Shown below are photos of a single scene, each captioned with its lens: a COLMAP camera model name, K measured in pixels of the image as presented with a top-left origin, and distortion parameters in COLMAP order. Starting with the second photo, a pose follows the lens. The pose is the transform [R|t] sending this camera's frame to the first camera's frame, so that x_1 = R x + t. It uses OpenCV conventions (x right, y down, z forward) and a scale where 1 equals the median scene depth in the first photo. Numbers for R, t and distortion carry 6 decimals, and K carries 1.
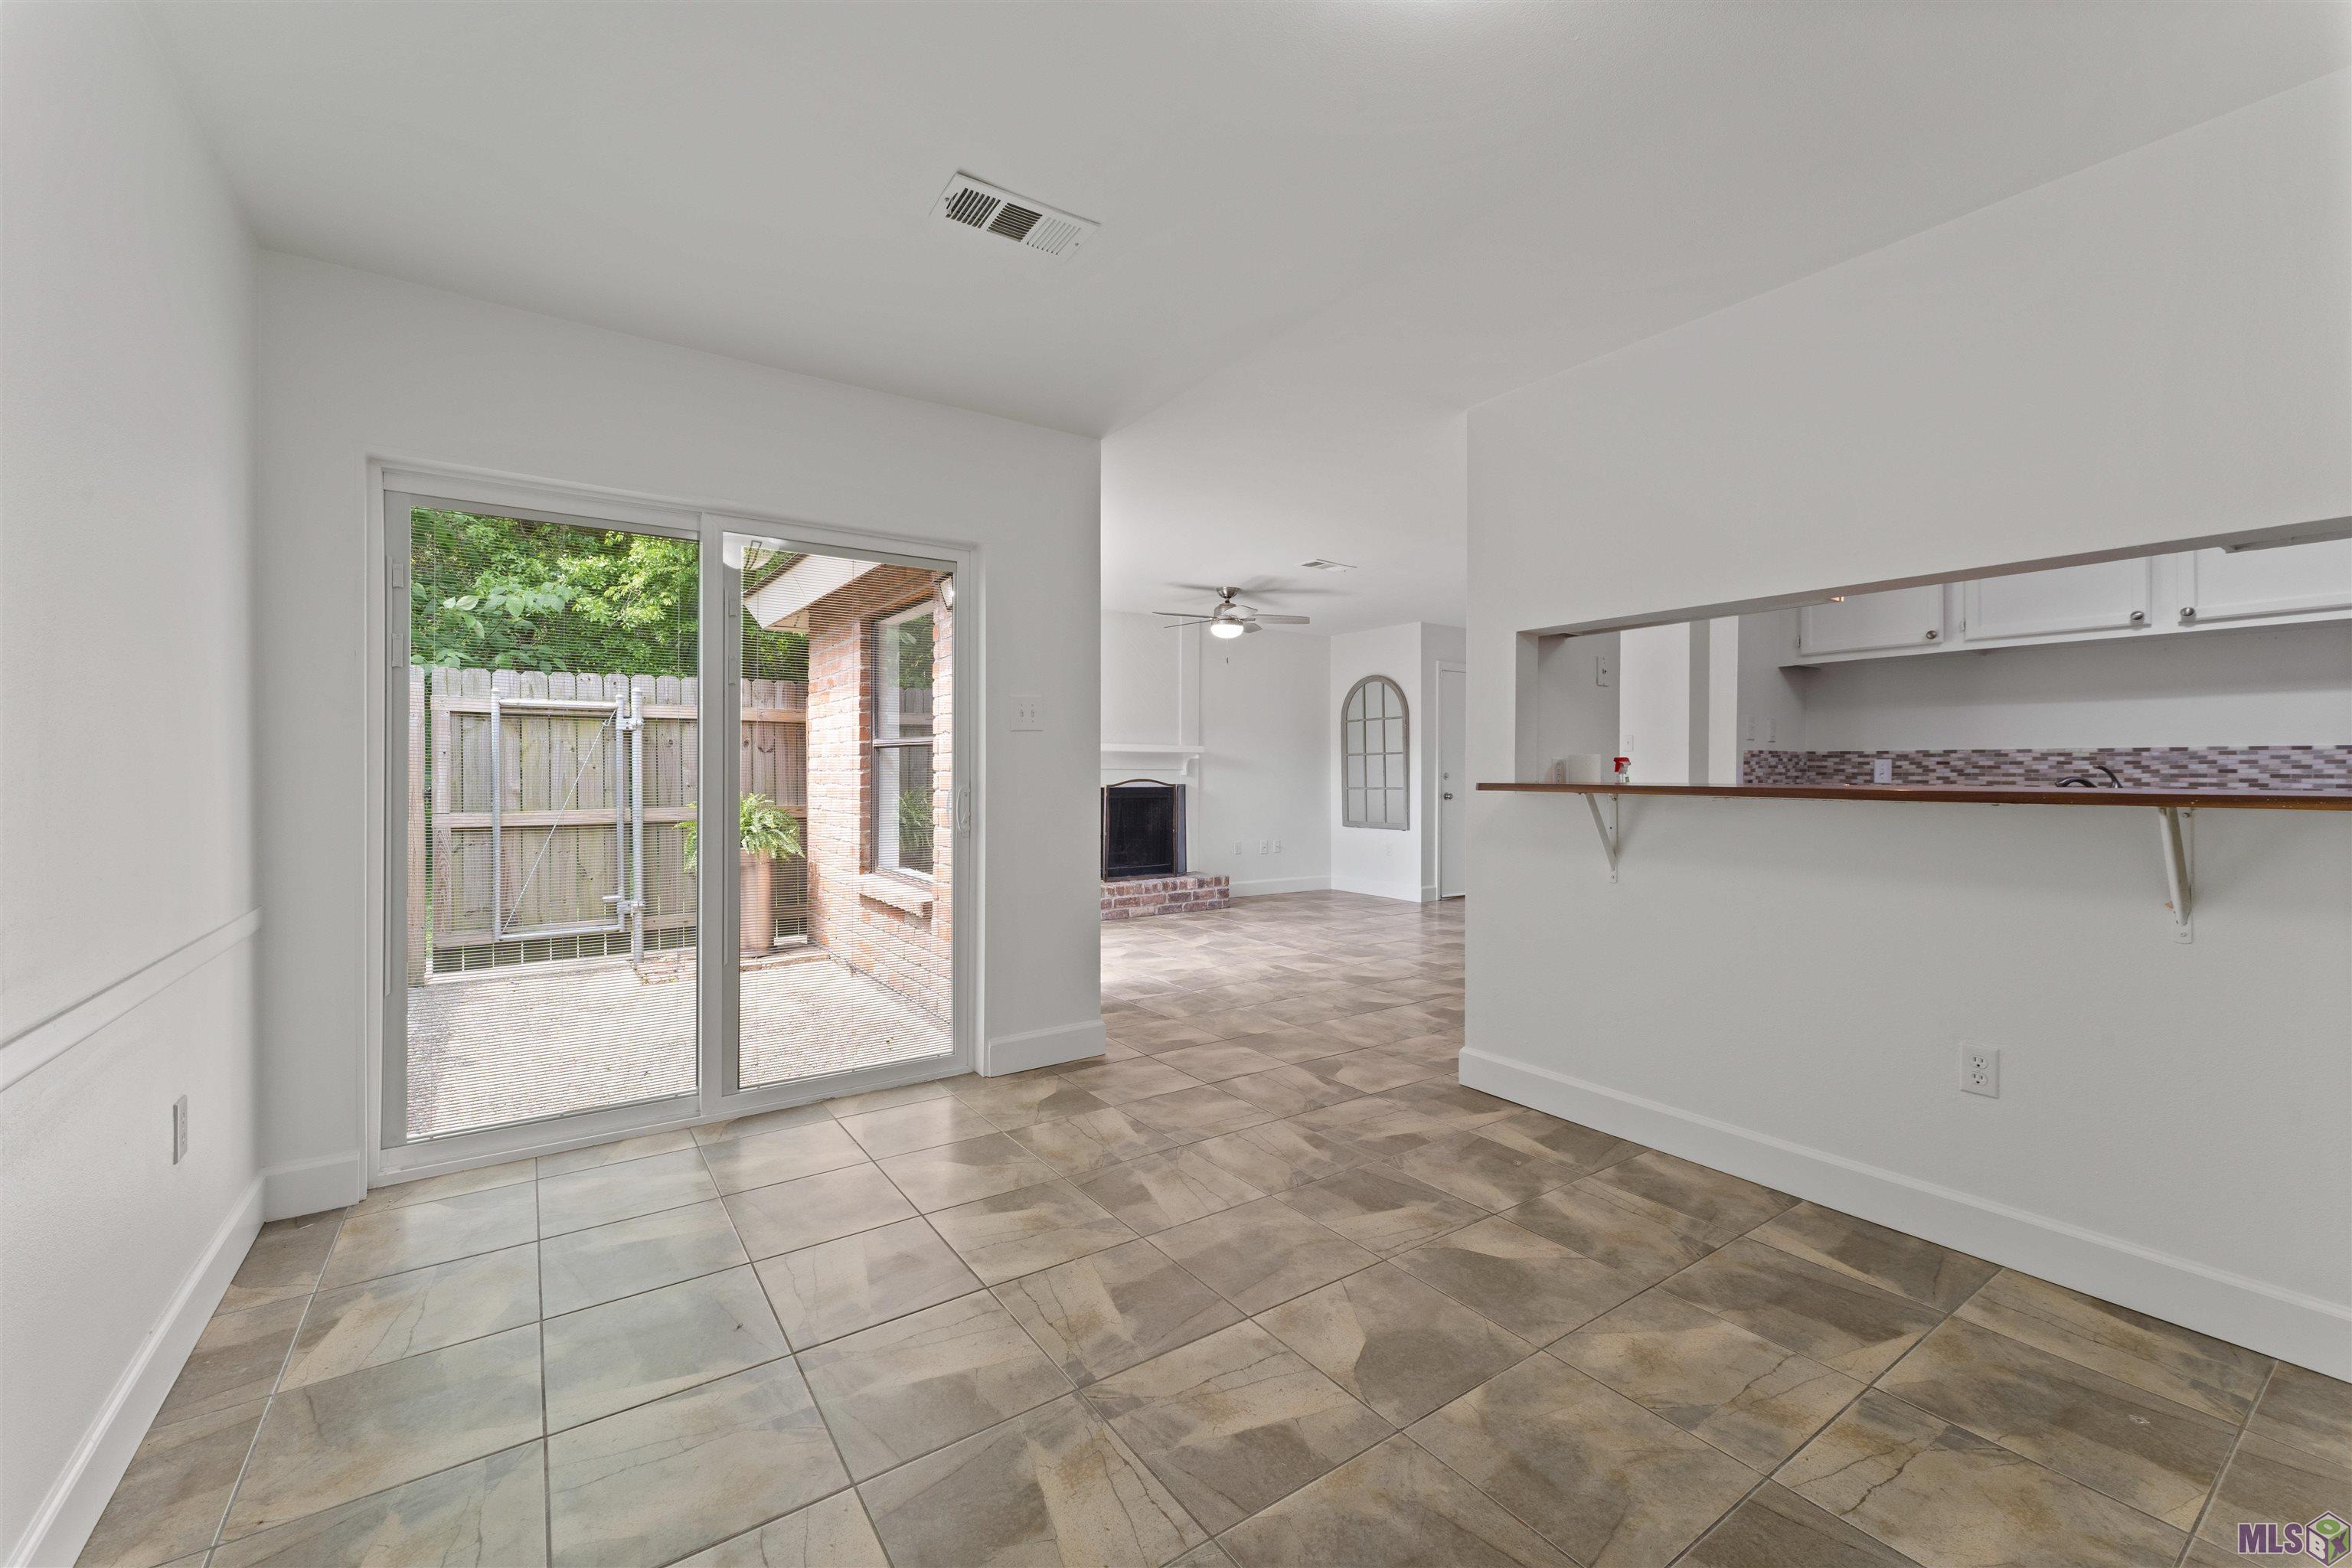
lens RADIAL K [[947.9, 0, 1176.1], [0, 947.9, 778.9], [0, 0, 1]] dist [0.003472, 0.000532]
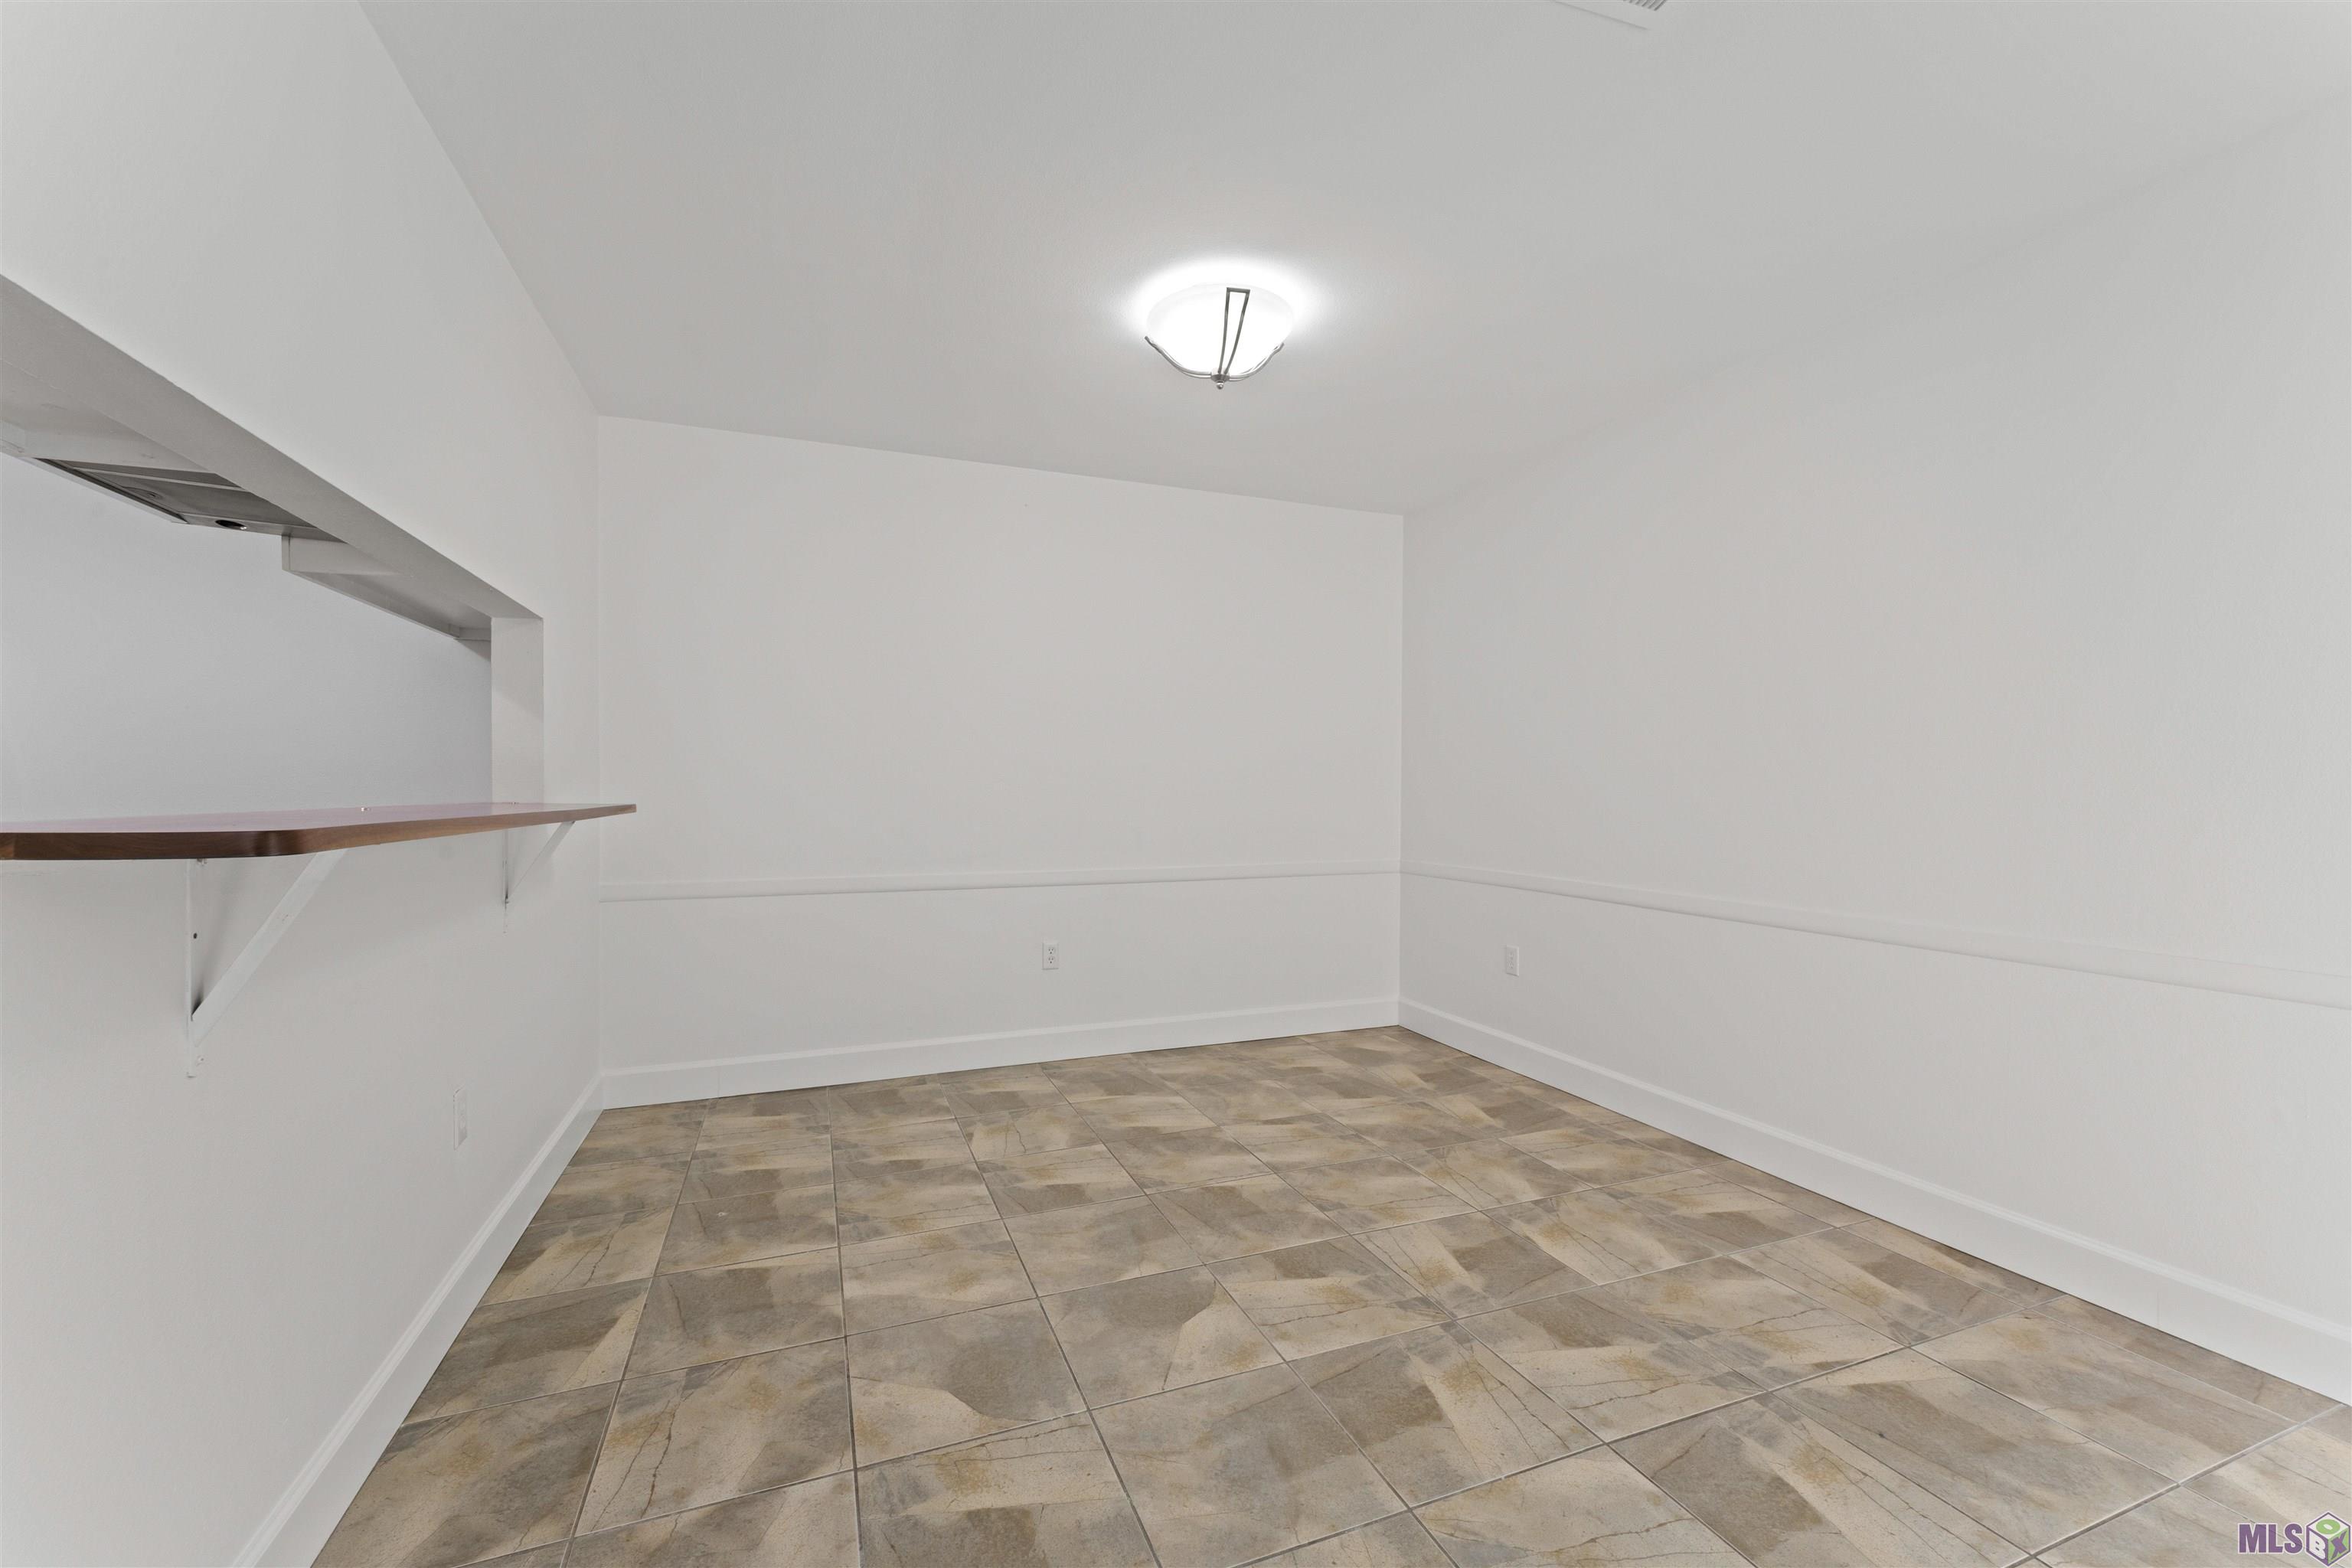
lens RADIAL K [[947.9, 0, 1170.7], [0, 947.9, 786.2], [0, 0, 1]] dist [0.003472, 0.000532]
pose [[-0.972470, -0.002092, 0.233019, -0.033226], [-0.000493, 0.999976, 0.006919, -0.018825], [-0.233028, 0.006613, -0.972448, 2.042268]]
